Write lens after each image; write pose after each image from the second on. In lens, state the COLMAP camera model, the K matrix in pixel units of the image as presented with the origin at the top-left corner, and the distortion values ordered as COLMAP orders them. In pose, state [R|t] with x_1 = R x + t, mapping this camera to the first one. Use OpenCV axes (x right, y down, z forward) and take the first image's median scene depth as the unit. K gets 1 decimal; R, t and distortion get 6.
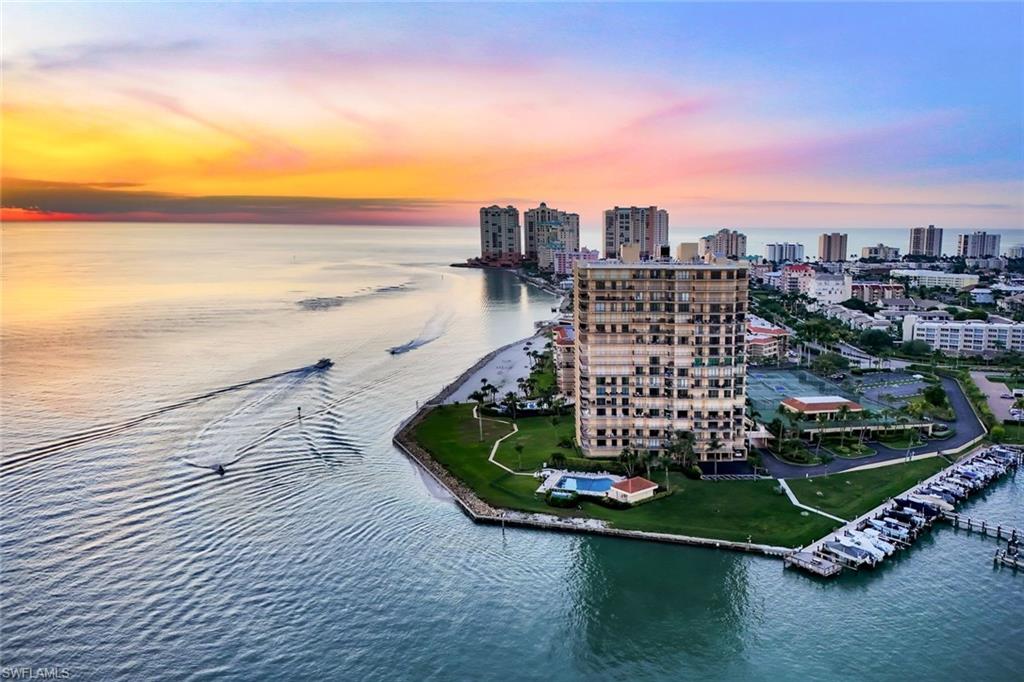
lens RADIAL K [[741.7, 0, 513.5], [0, 741.7, 312.5], [0, 0, 1]] dist [0.084652, -0.138601]
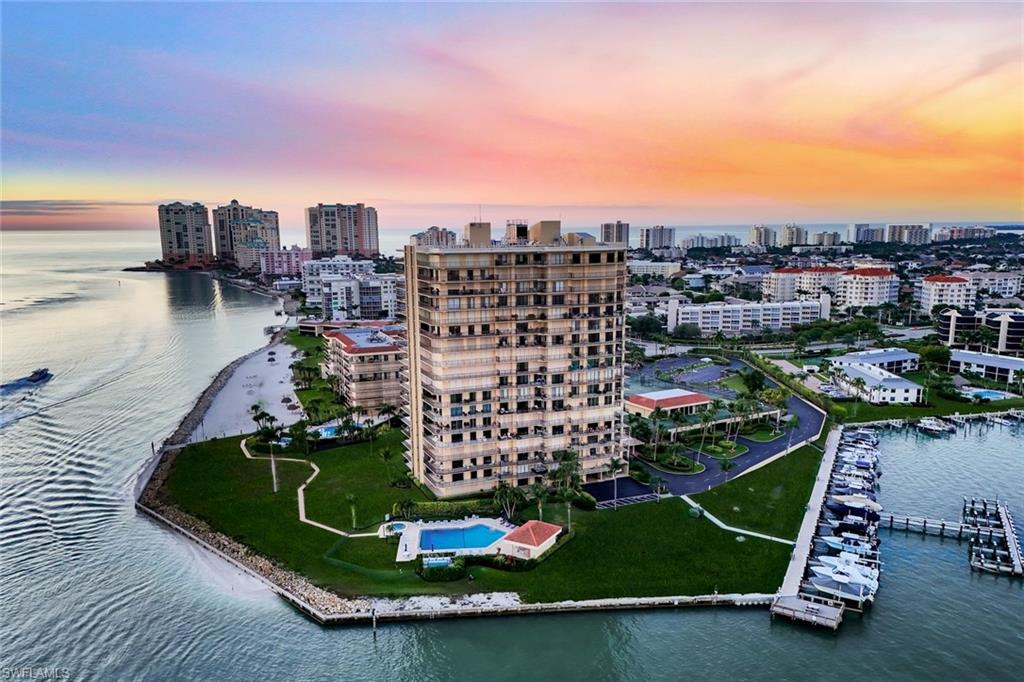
lens RADIAL K [[741.7, 0, 513.5], [0, 741.7, 312.5], [0, 0, 1]] dist [0.084652, -0.138601]
pose [[0.924423, -0.049973, 0.378079, -0.119373], [0.049160, 0.998721, 0.011808, -0.004192], [-0.378186, 0.007671, 0.925698, 0.261959]]
